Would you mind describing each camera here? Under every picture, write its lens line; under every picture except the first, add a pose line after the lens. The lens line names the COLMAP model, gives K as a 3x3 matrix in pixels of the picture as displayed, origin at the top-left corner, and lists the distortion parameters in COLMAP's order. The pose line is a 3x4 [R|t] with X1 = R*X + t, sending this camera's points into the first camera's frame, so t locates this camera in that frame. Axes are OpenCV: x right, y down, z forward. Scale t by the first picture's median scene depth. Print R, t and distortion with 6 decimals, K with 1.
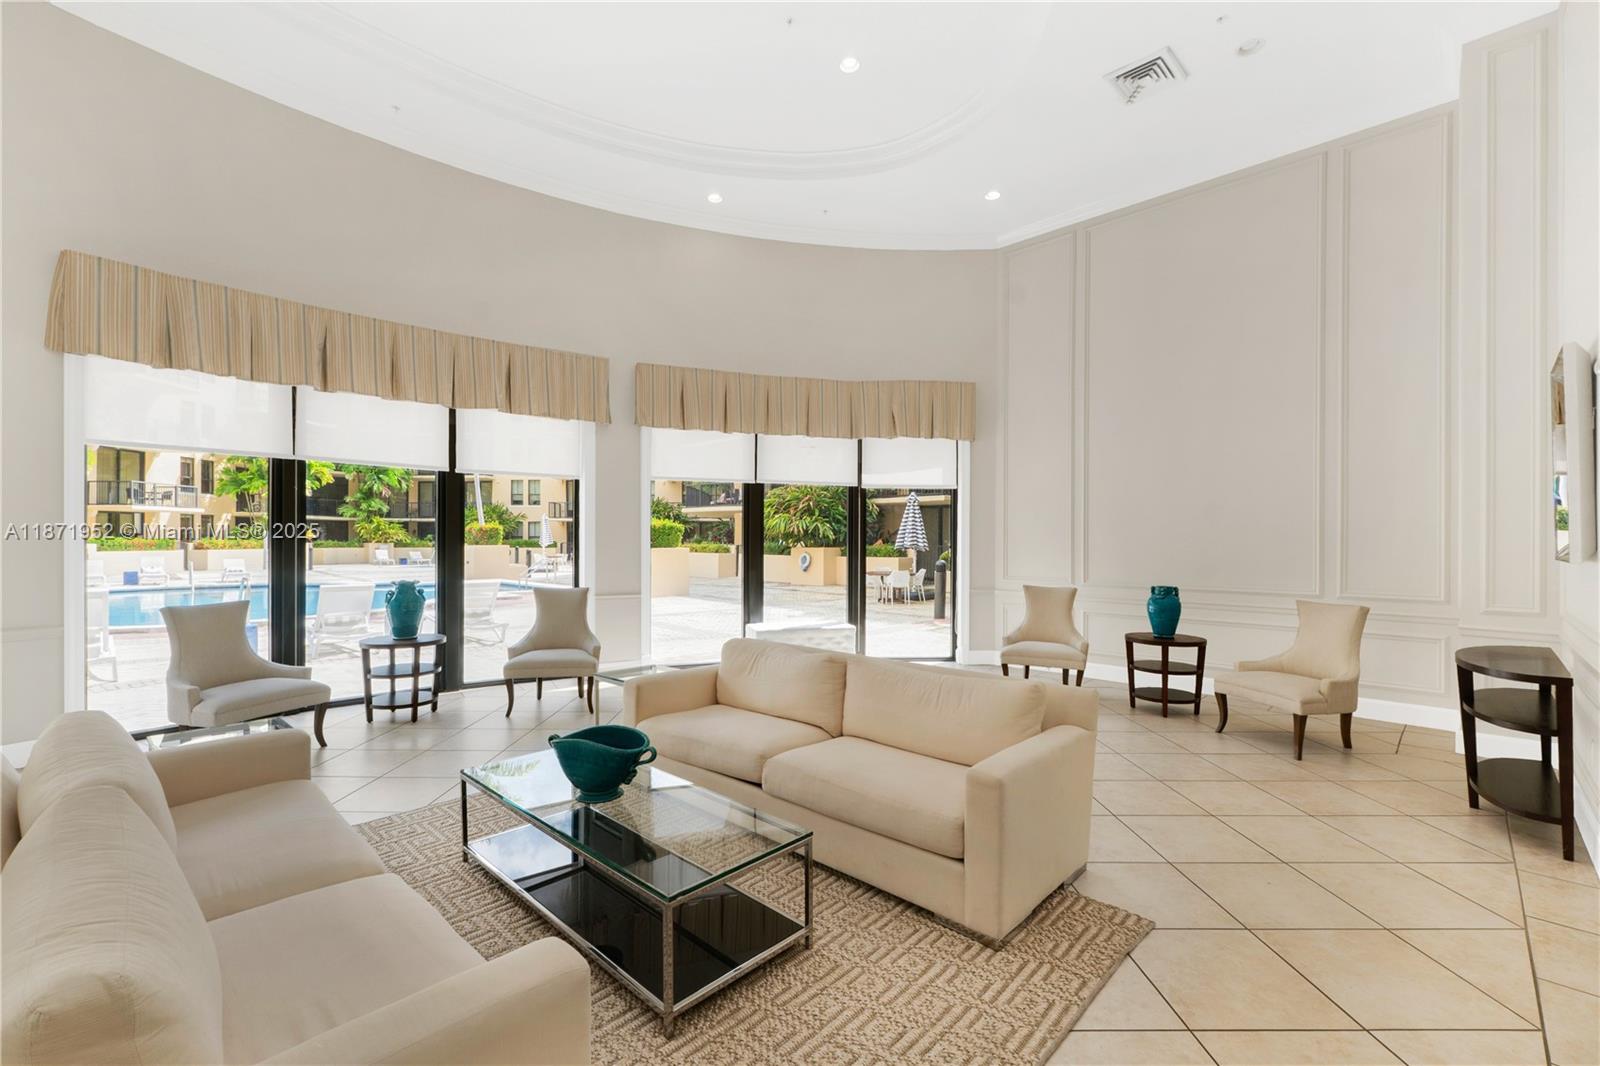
lens RADIAL K [[678.4, 0, 793.6], [0, 678.4, 535.3], [0, 0, 1]] dist [-0.006543, 0.000980]
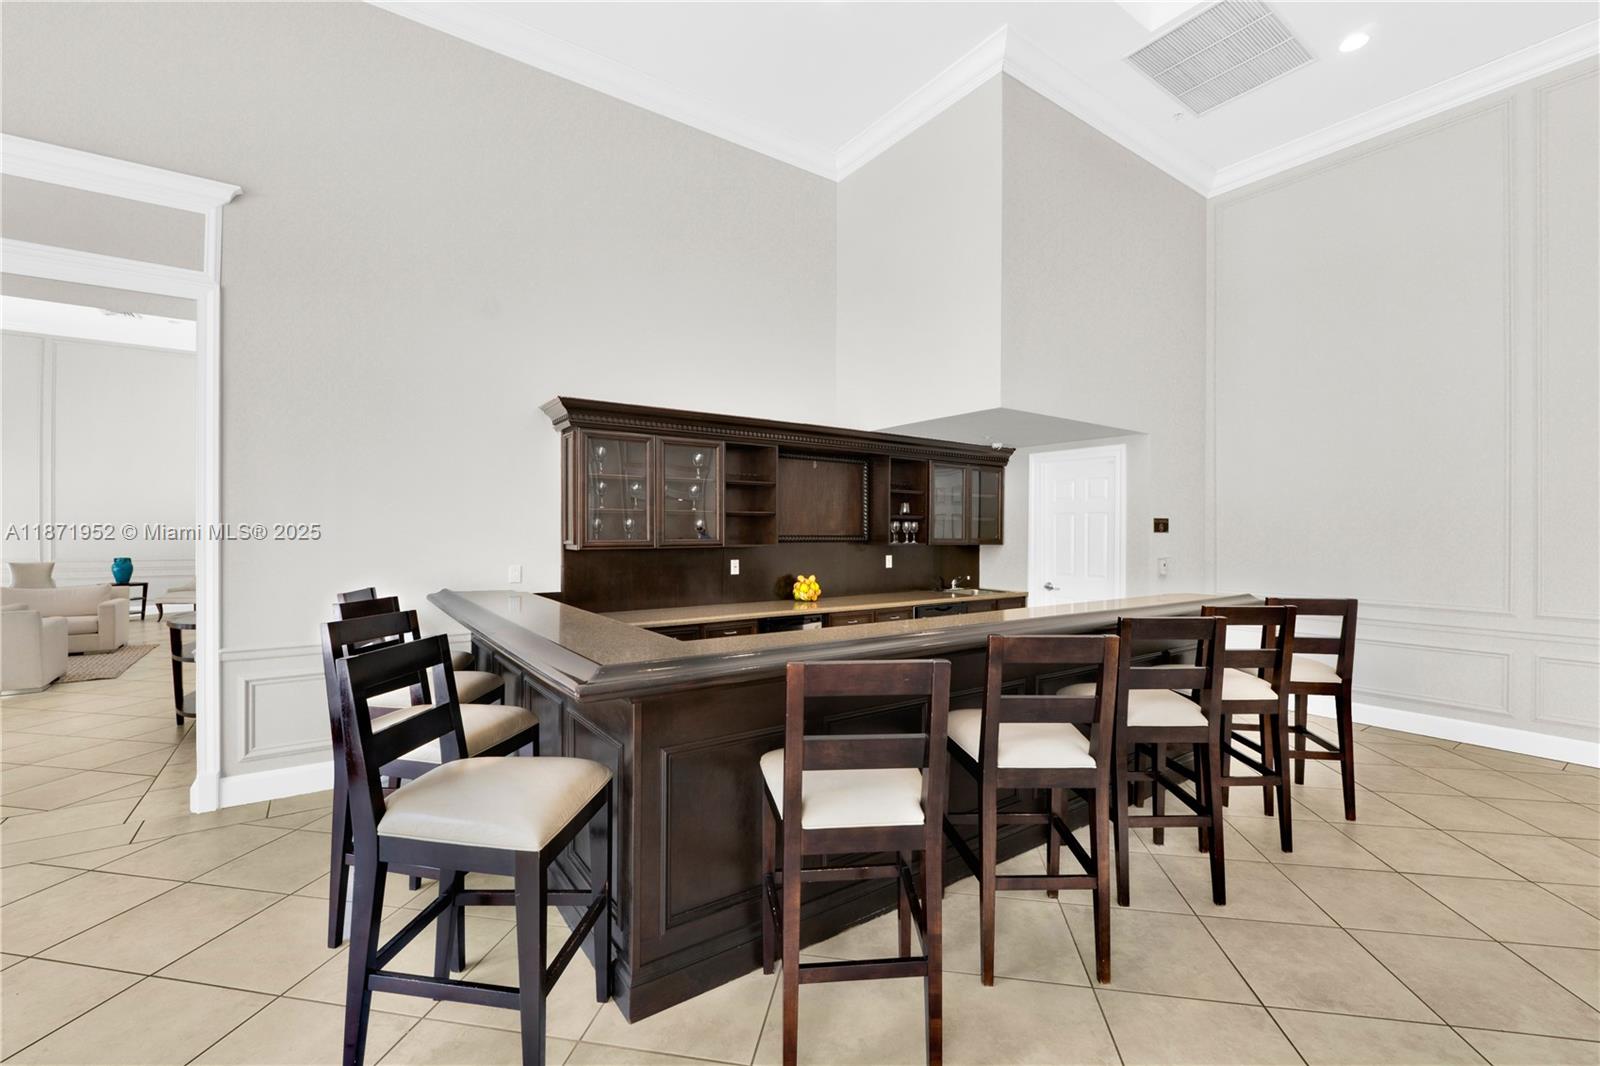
lens RADIAL K [[678.4, 0, 799.5], [0, 678.4, 527.9], [0, 0, 1]] dist [-0.006543, 0.000980]
pose [[0.175286, -0.004589, 0.984507, -1.059252], [0.004256, 0.999983, 0.003903, -0.011472], [-0.984508, 0.003506, 0.175302, -1.308085]]
